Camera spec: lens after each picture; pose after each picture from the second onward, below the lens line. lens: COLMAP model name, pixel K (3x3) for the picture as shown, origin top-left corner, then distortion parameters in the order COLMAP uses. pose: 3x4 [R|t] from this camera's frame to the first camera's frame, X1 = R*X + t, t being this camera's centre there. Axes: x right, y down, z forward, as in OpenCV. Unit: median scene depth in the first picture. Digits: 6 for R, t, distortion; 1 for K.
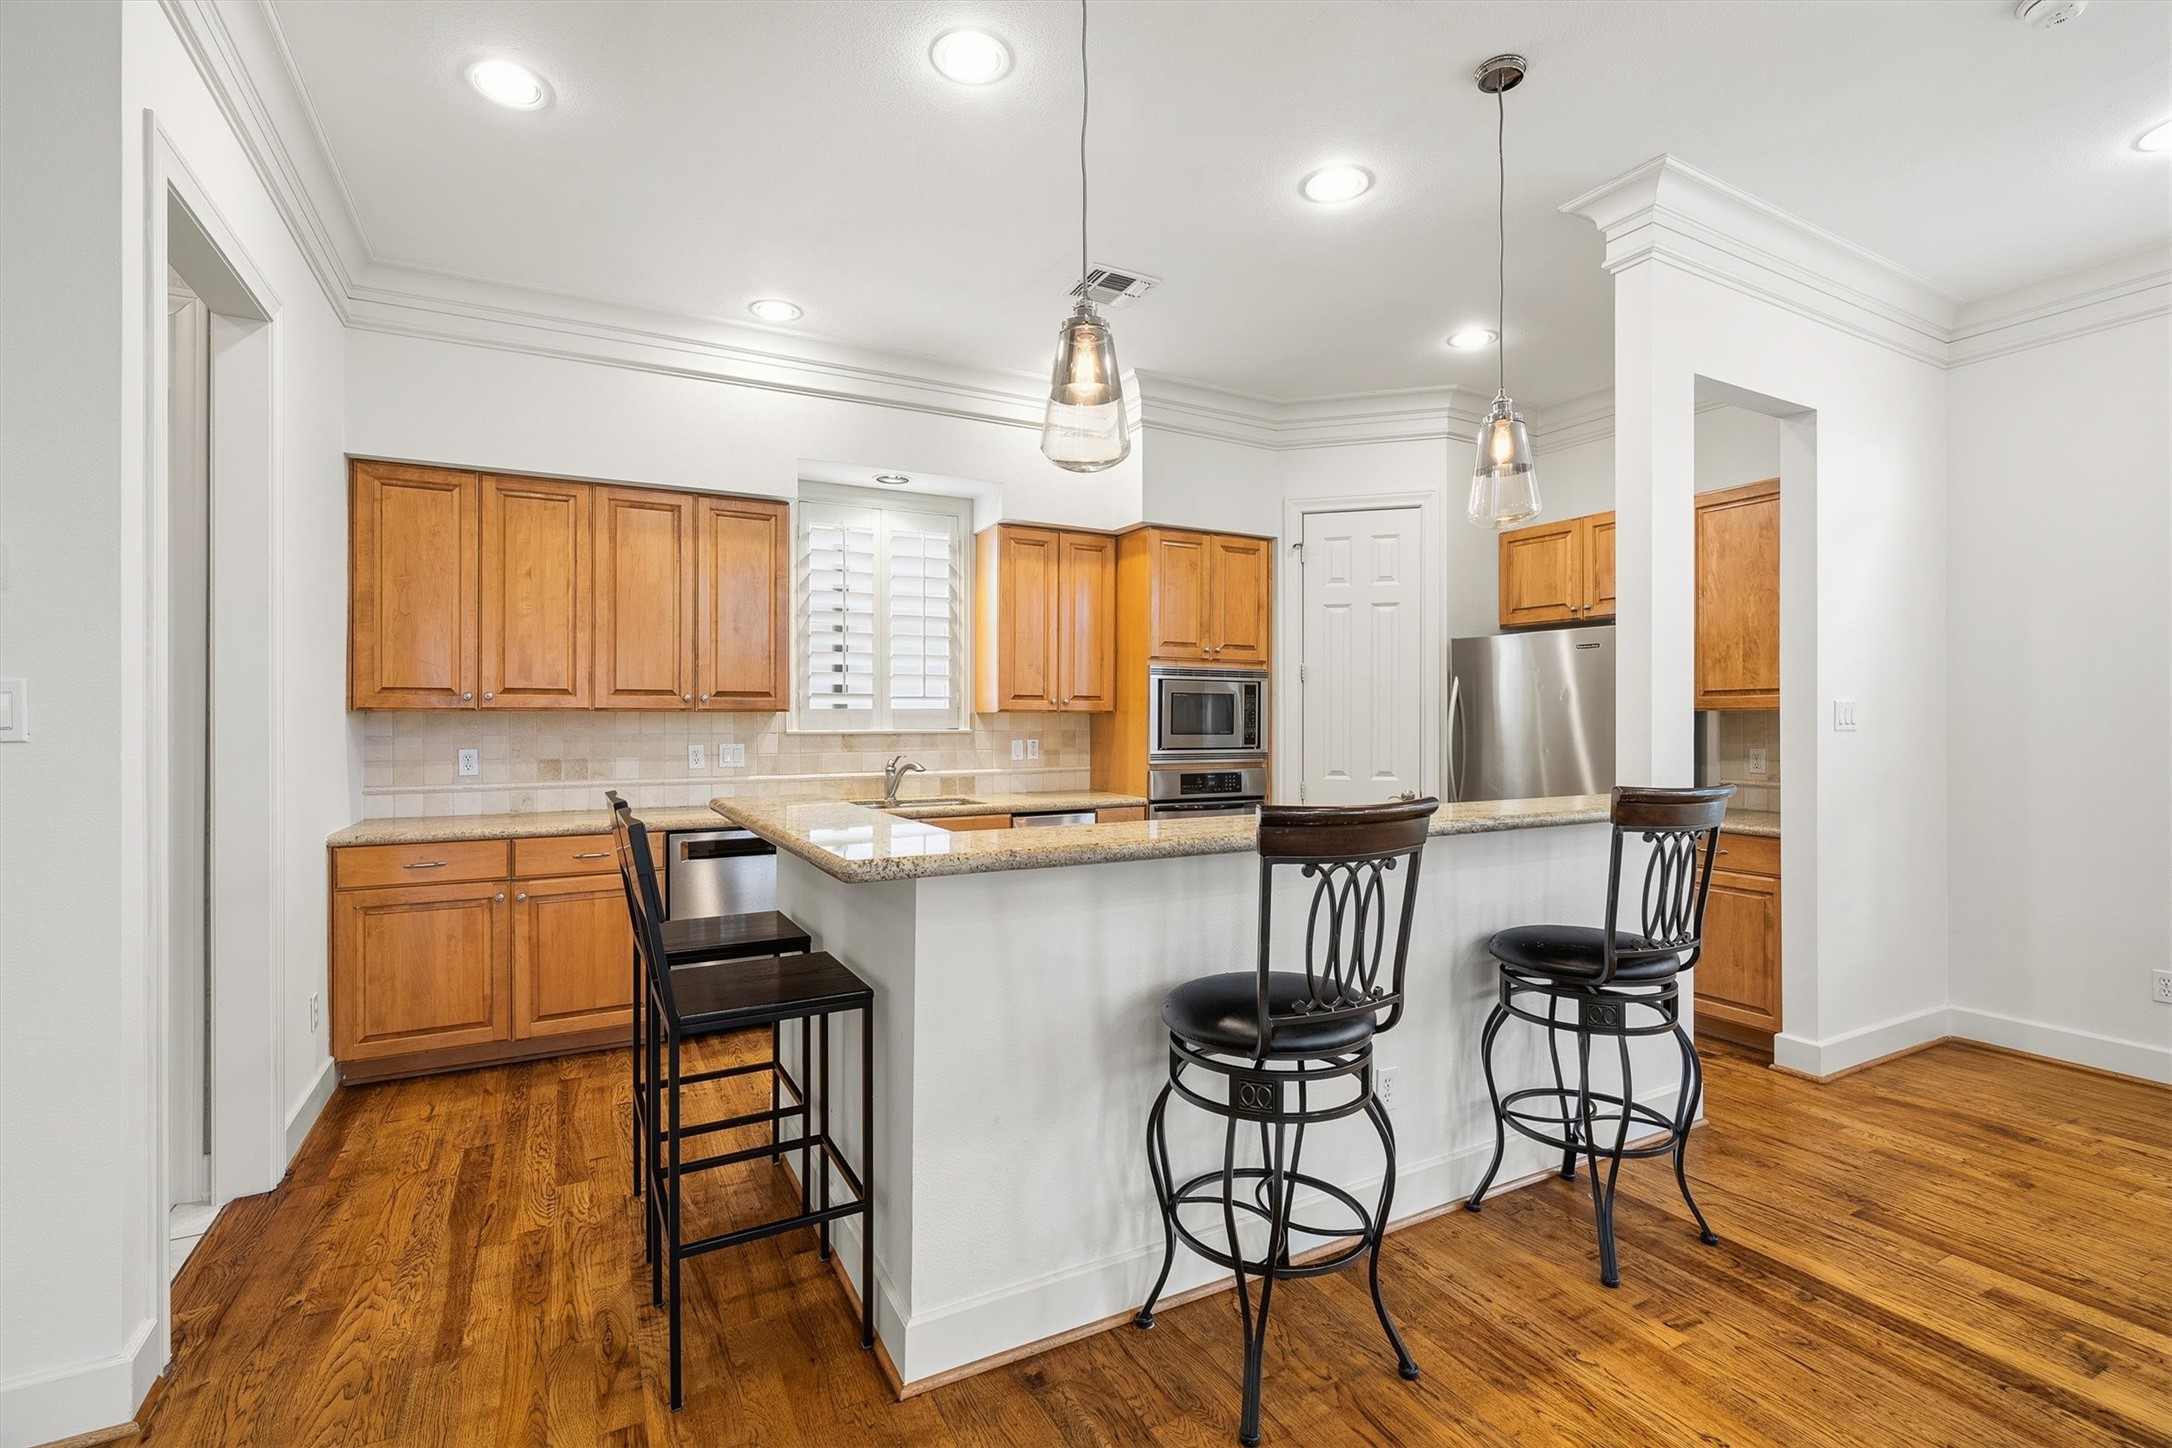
lens RADIAL K [[981.3, 0, 1083.4], [0, 981.3, 709.6], [0, 0, 1]] dist [-0.007008, 0.000707]
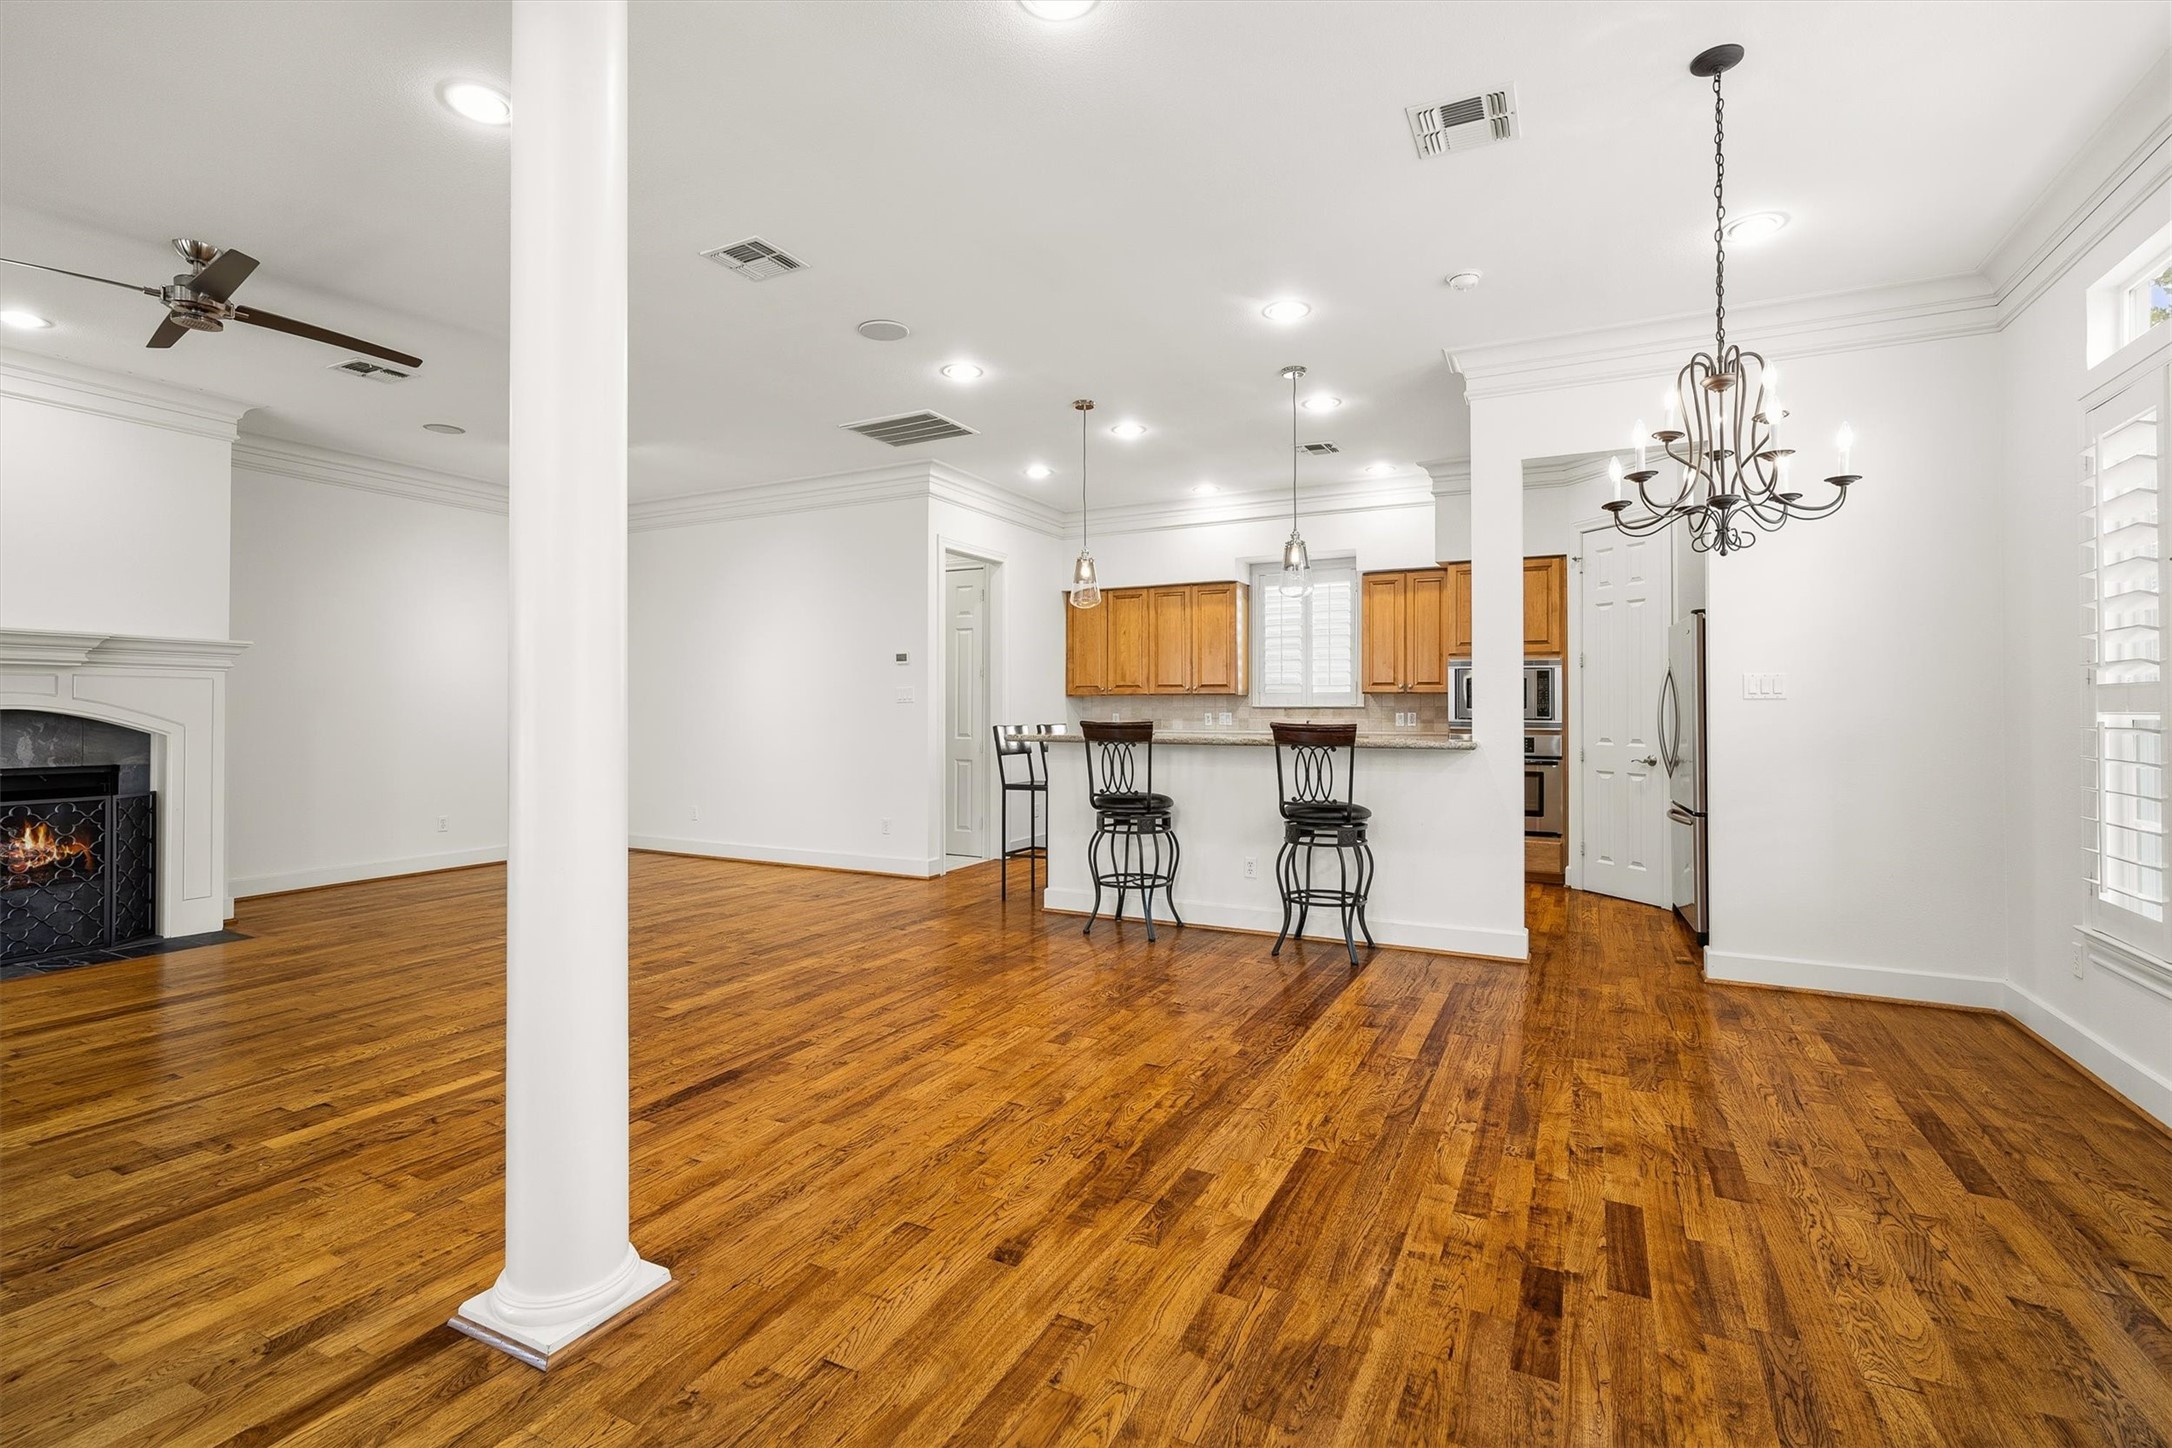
lens RADIAL K [[981.3, 0, 1095.3], [0, 981.3, 700.7], [0, 0, 1]] dist [-0.007008, 0.000707]
pose [[0.562633, -0.006908, -0.826678, 0.987137], [0.005184, 0.999975, -0.004828, 0.019115], [0.826691, -0.001569, 0.562654, -0.236862]]
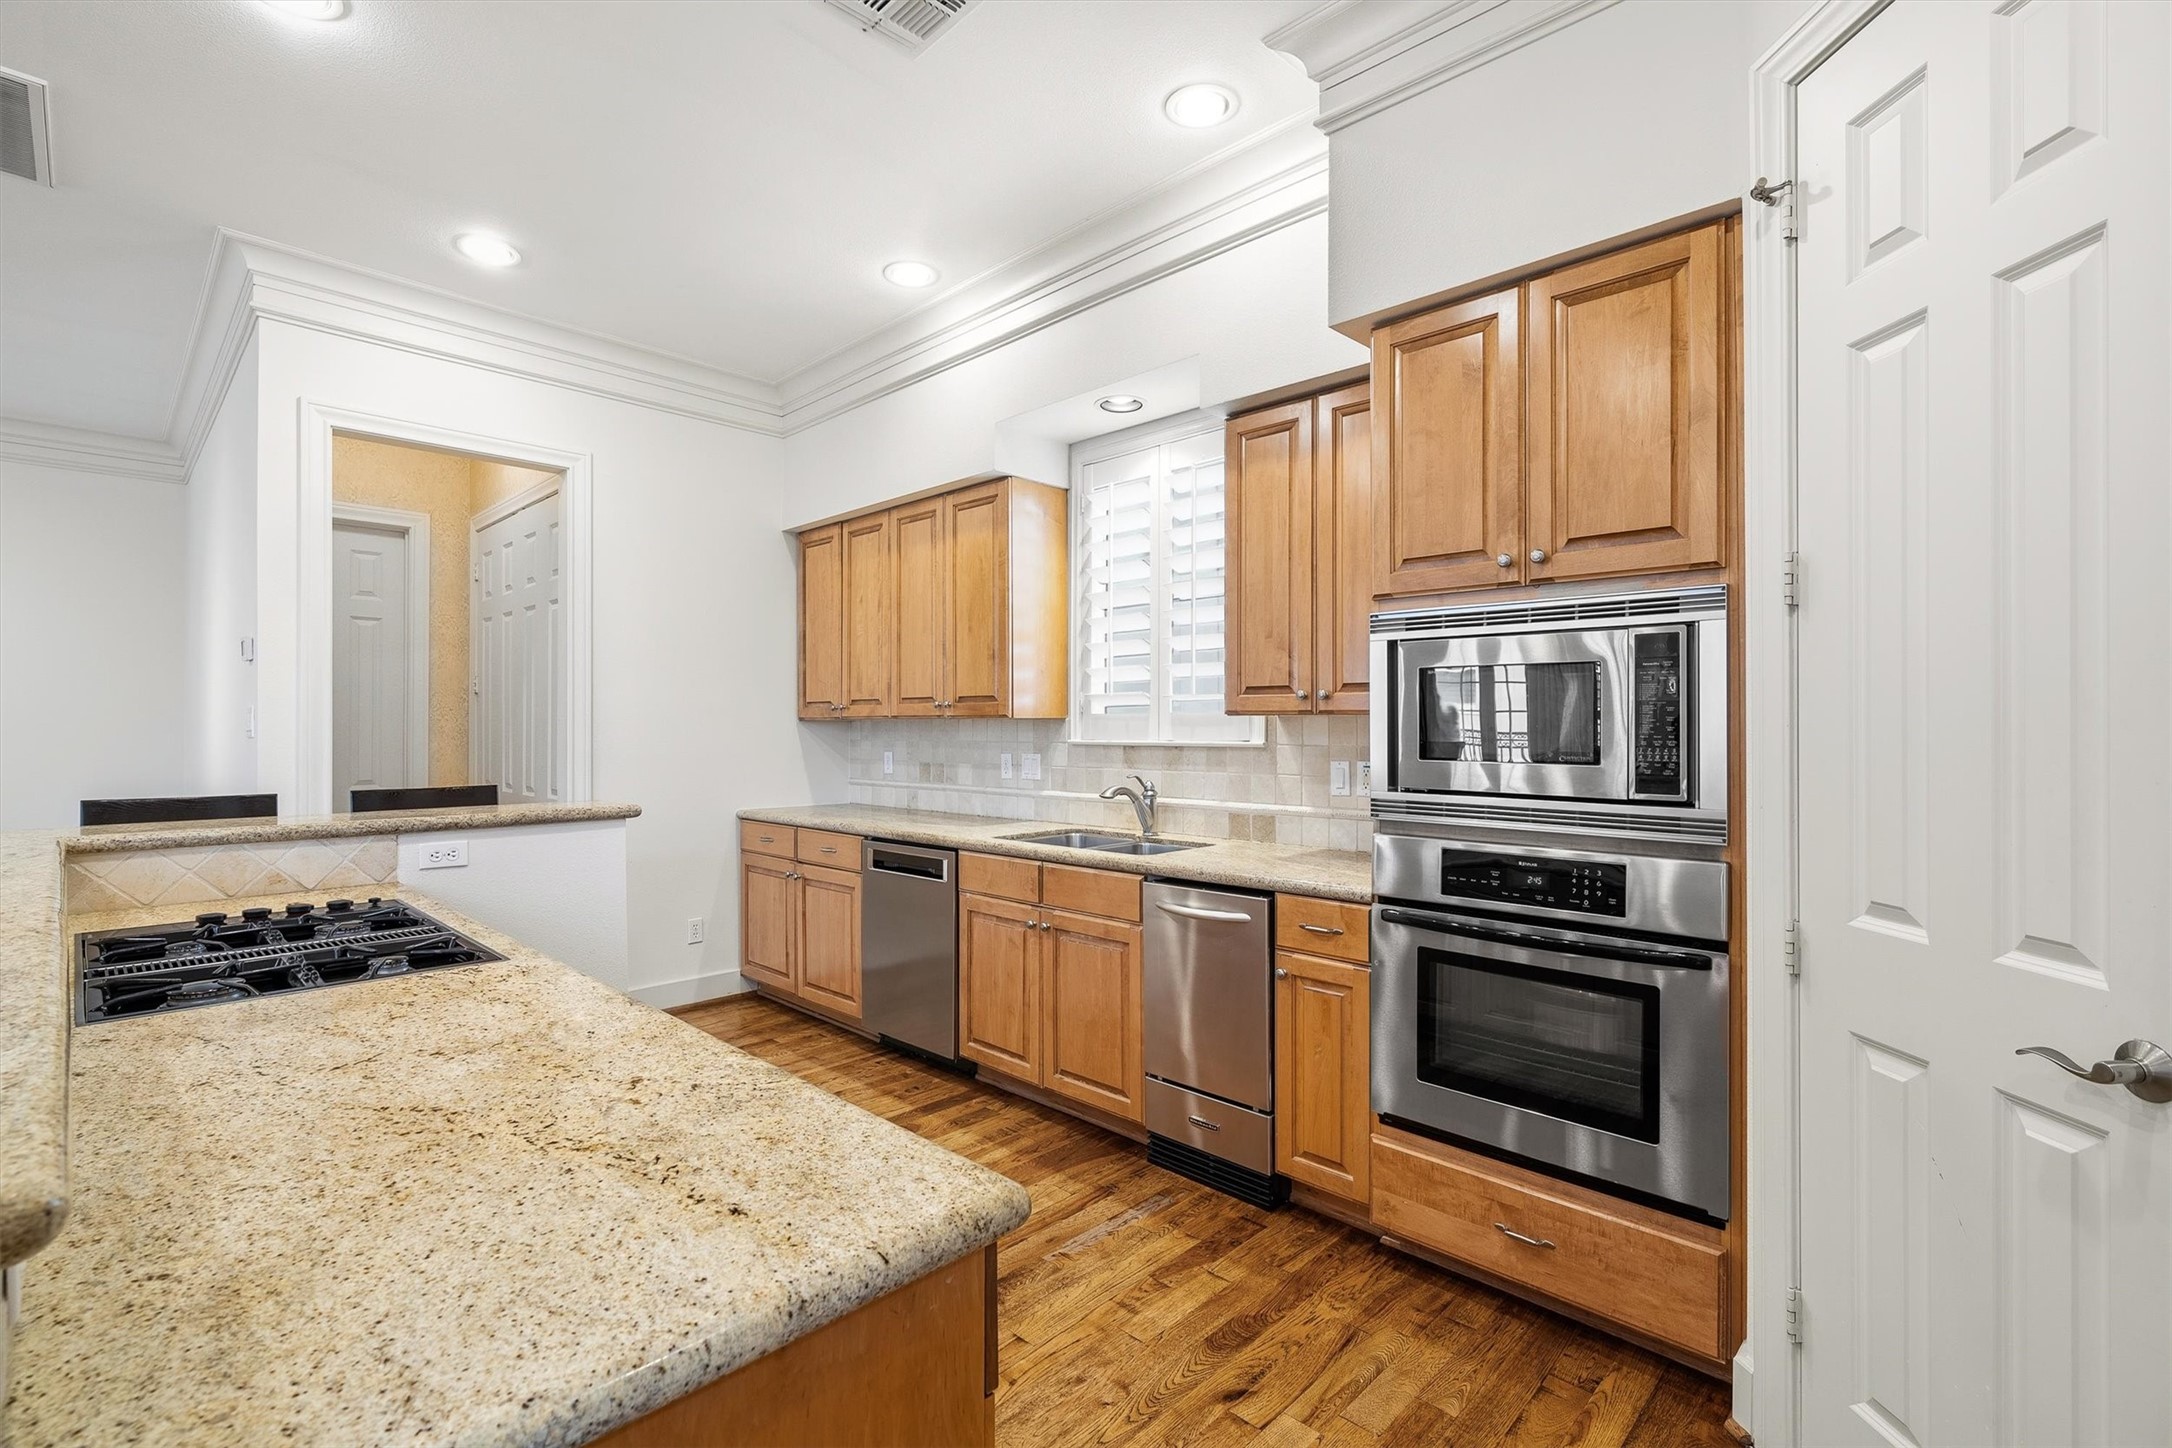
lens RADIAL K [[981.3, 0, 1096.6], [0, 981.3, 722.6], [0, 0, 1]] dist [-0.007008, 0.000707]
pose [[0.296594, -0.004164, -0.954995, 0.500912], [0.009737, 0.999952, -0.001336, 0.007575], [0.954954, -0.008903, 0.296620, 0.748708]]
